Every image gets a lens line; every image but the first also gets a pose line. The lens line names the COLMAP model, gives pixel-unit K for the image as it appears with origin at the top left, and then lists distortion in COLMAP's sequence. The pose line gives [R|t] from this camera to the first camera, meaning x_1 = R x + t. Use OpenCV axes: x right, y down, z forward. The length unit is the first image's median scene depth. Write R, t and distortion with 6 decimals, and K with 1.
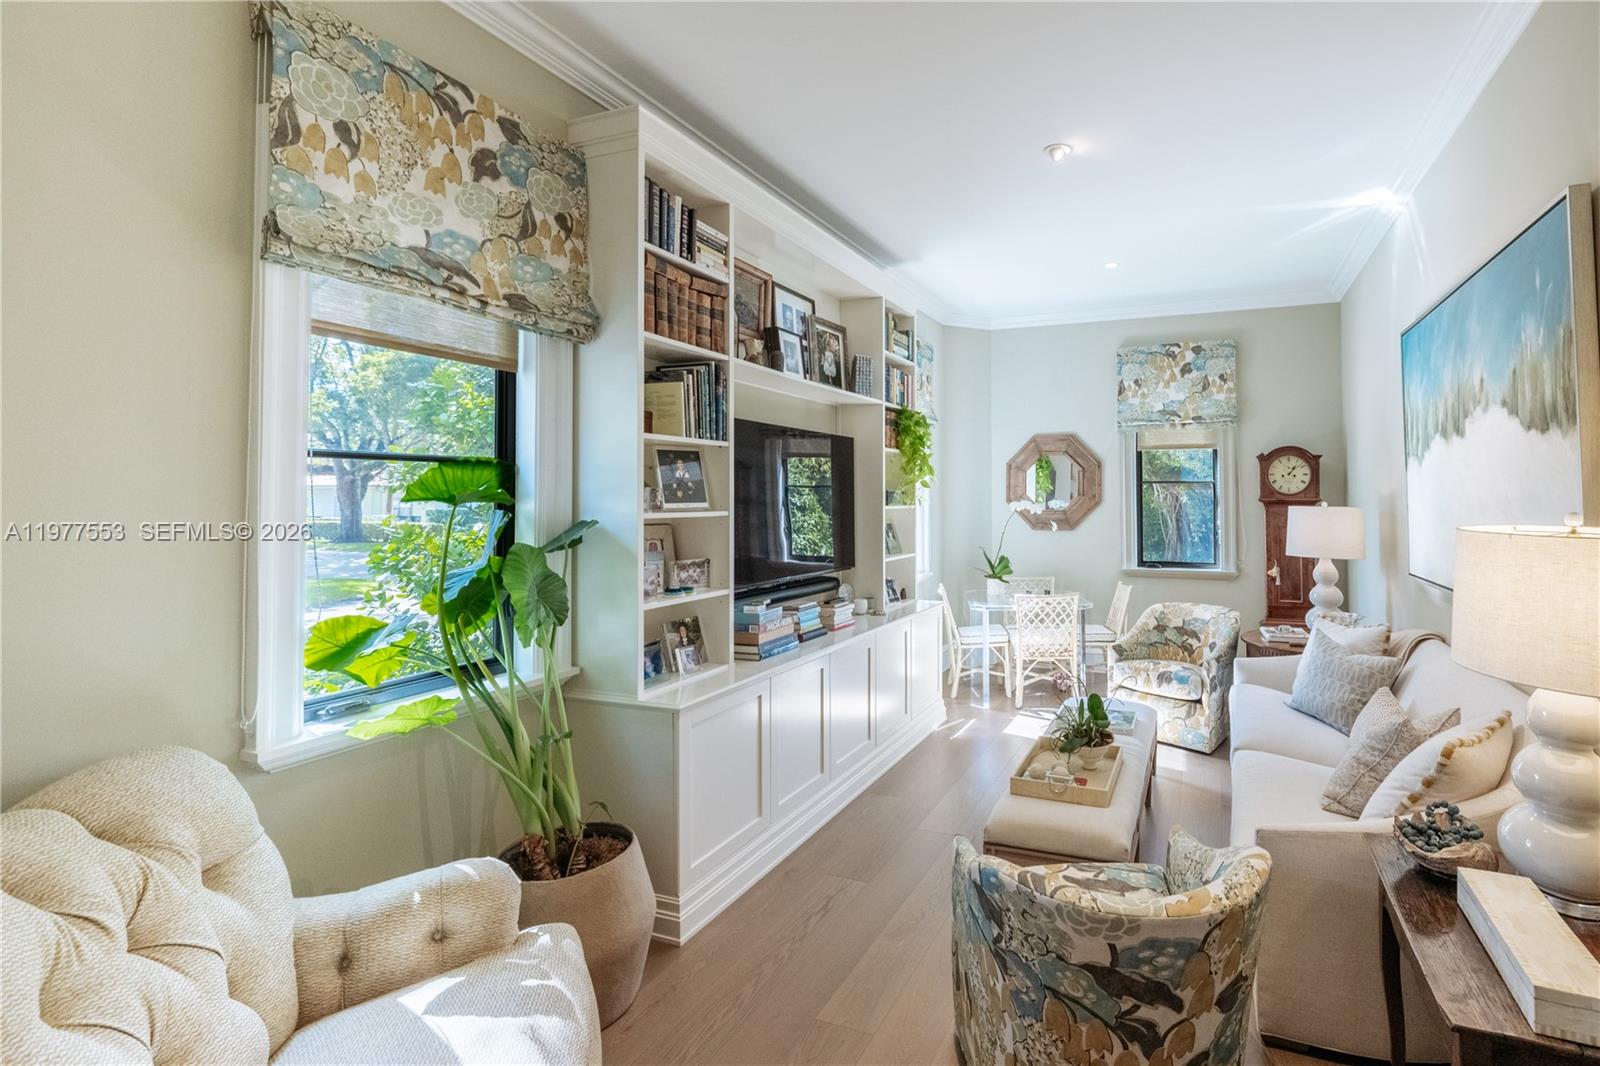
lens RADIAL K [[881.4, 0, 800.6], [0, 881.4, 472.8], [0, 0, 1]] dist [-0.000872, 0.000270]
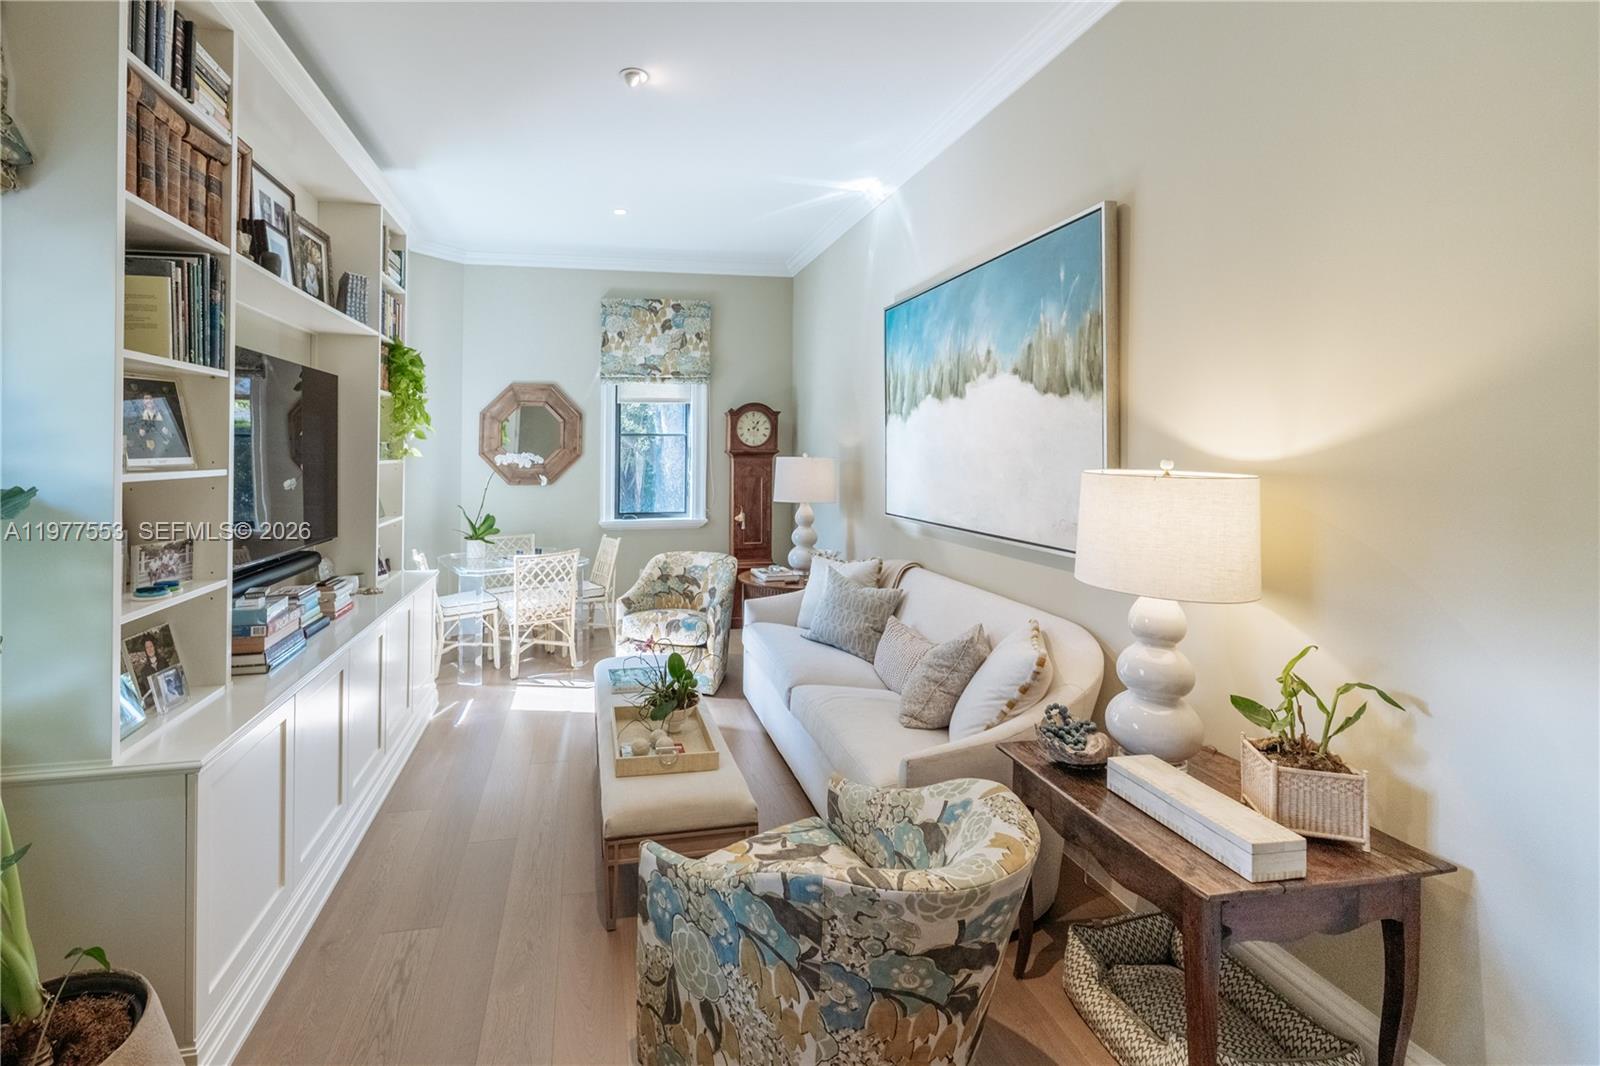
lens RADIAL K [[889.7, 0, 798.4], [0, 889.7, 441.2], [0, 0, 1]] dist [-0.000652, 0.000150]
pose [[0.788875, 0.003511, 0.614543, -0.155924], [-0.014146, 0.999822, 0.012447, 0.005749], [-0.614390, -0.018513, 0.788785, 0.154507]]
